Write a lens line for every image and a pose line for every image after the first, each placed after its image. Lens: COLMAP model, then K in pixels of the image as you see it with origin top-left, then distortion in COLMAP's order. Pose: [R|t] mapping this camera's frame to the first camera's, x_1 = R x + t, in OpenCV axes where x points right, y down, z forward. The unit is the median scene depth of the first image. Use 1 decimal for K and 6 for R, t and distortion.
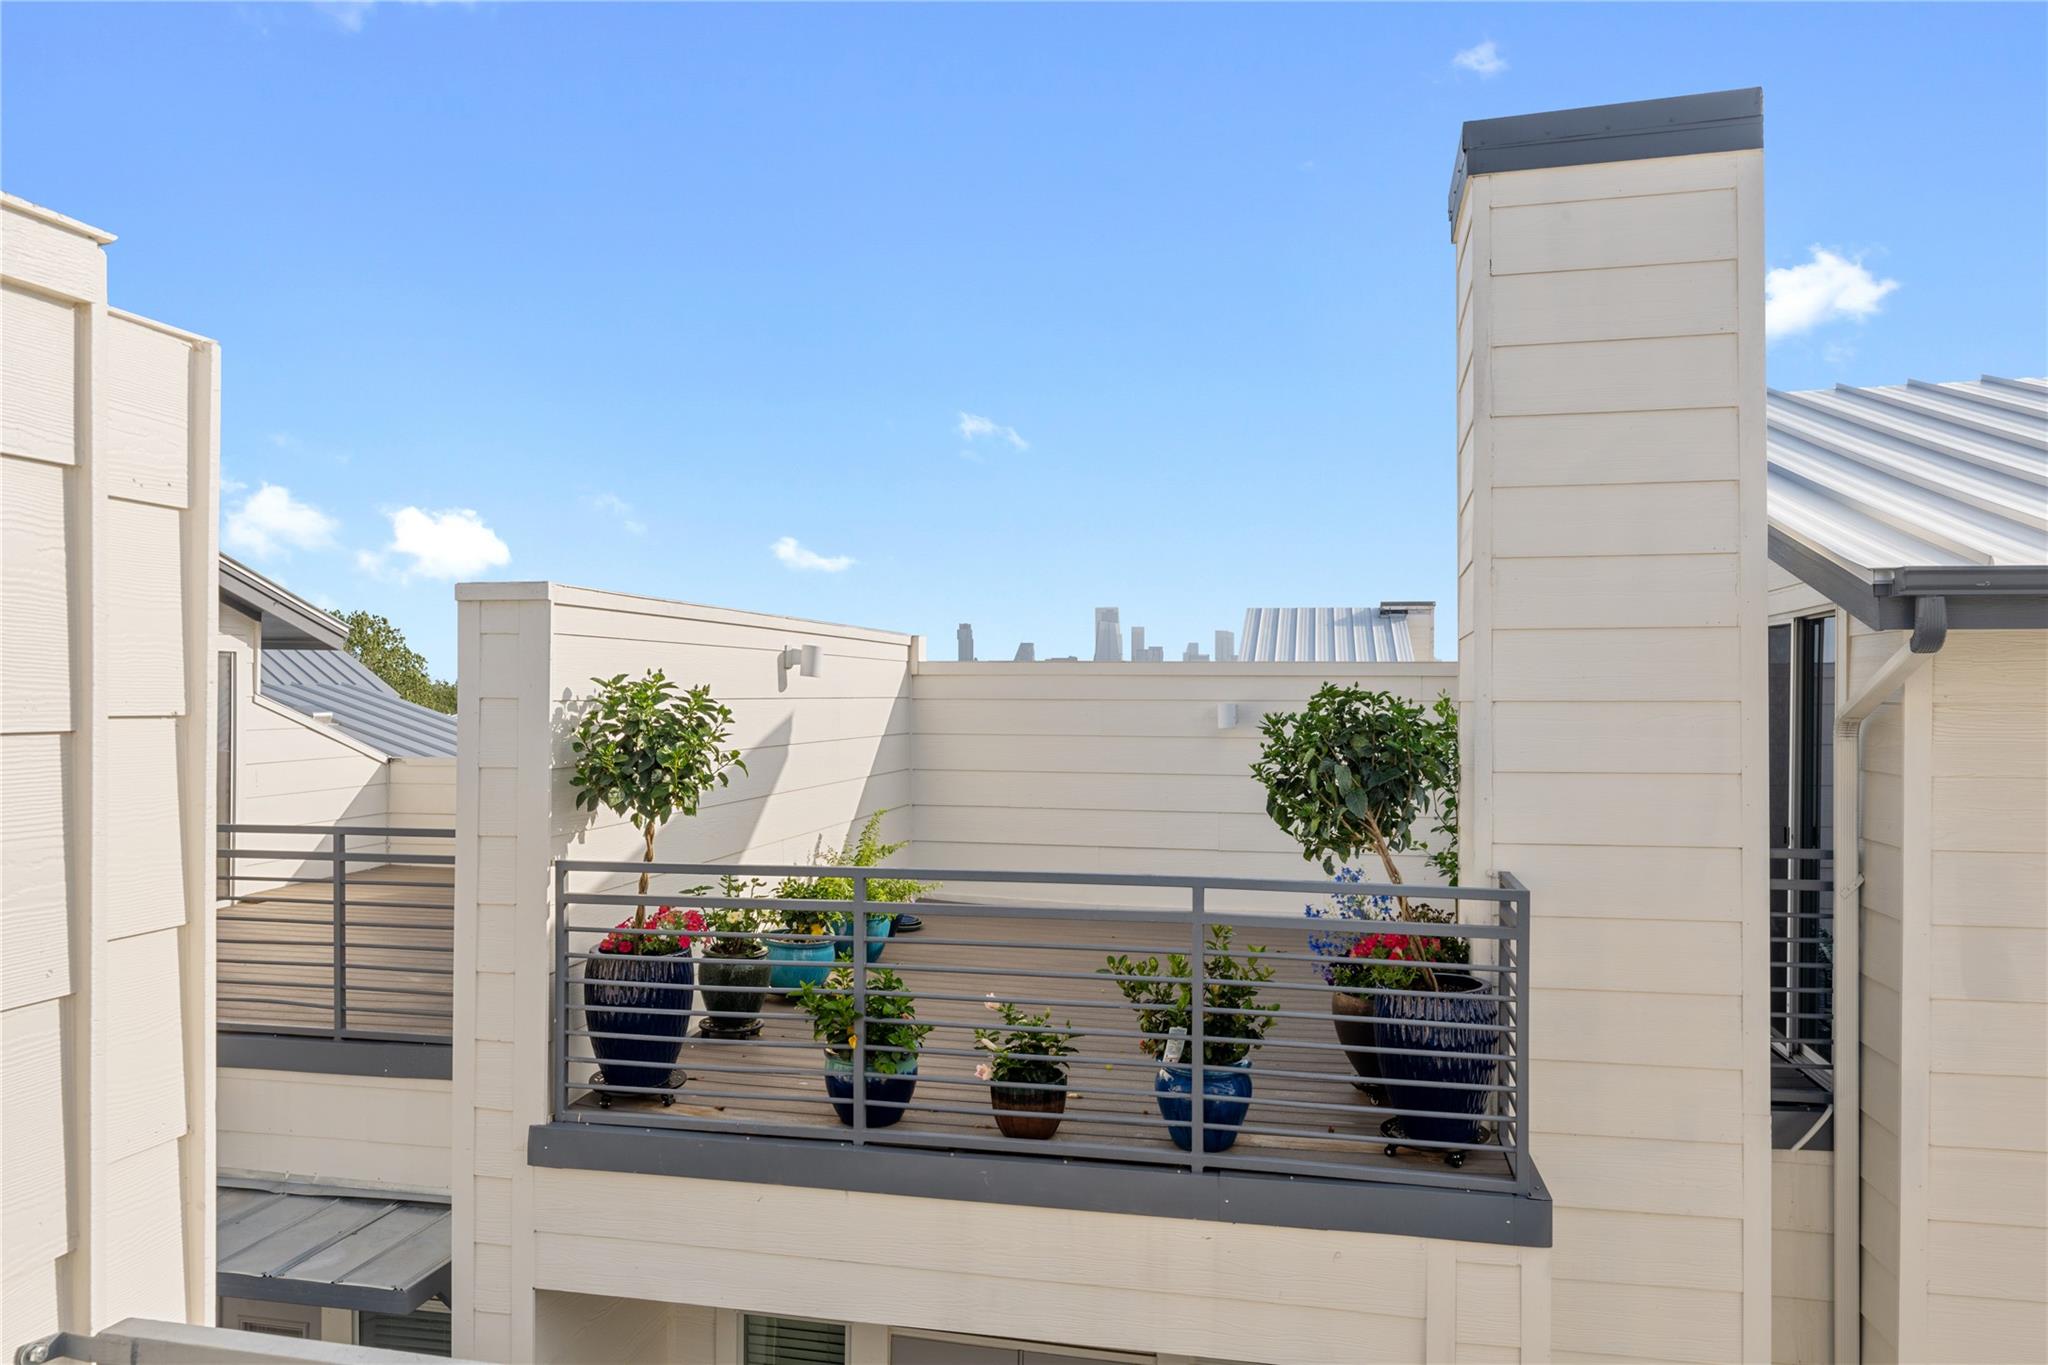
lens RADIAL K [[1357.8, 0, 1020.5], [0, 1357.8, 691.8], [0, 0, 1]] dist [-0.004149, -0.003160]
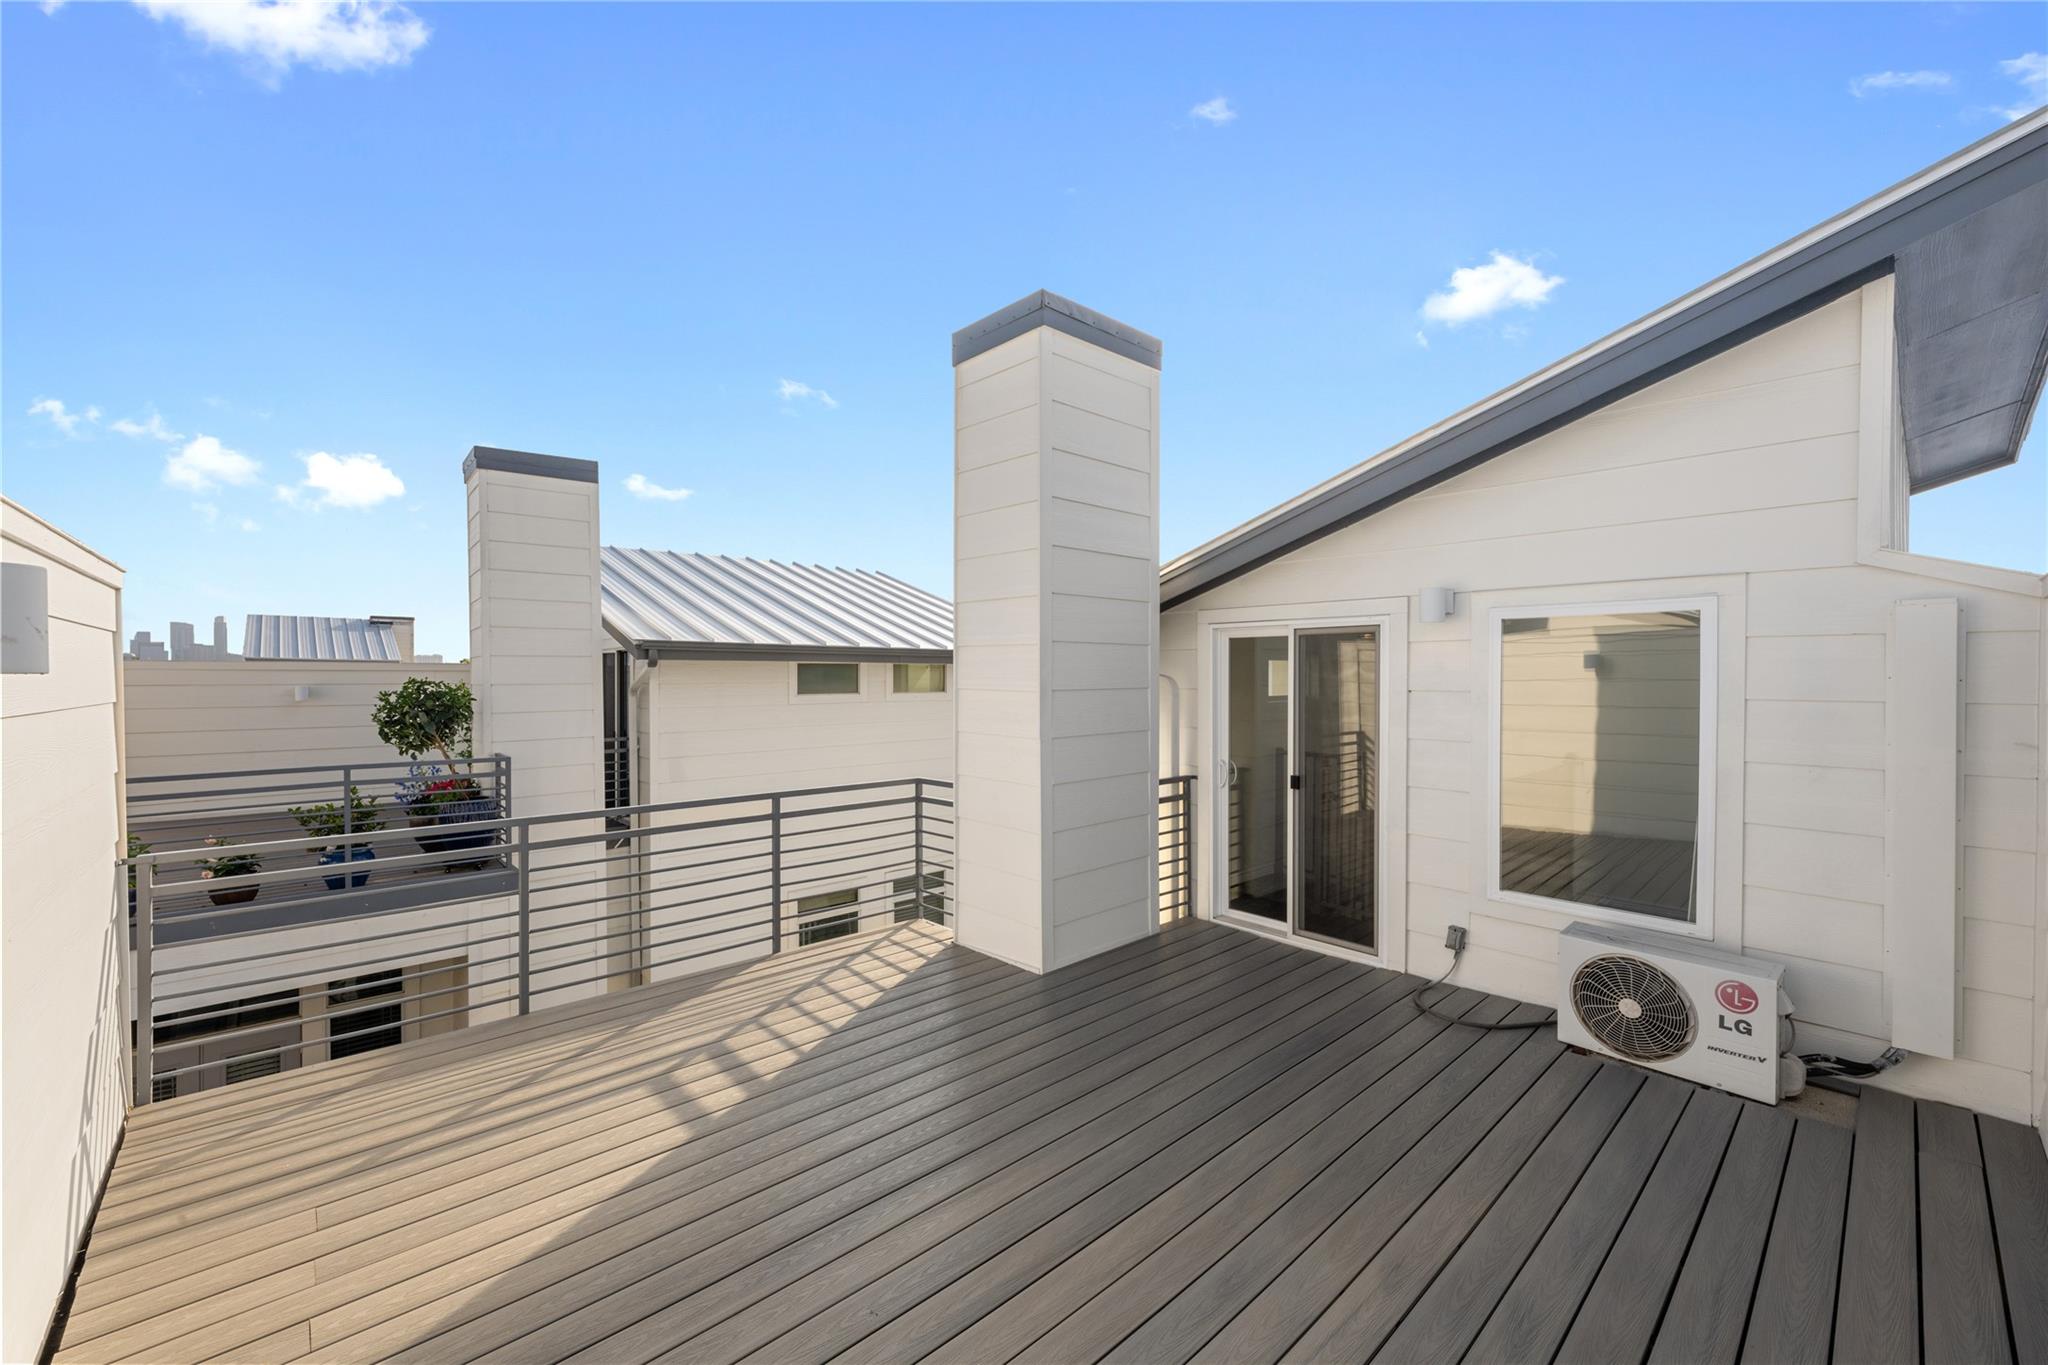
lens RADIAL K [[812.4, 0, 1022.2], [0, 812.4, 684.4], [0, 0, 1]] dist [0.000671, 0.000519]
pose [[0.579526, -0.012744, 0.814854, -0.298608], [0.001406, 0.999892, 0.014638, -0.013836], [-0.814953, -0.007337, 0.579481, -0.648958]]
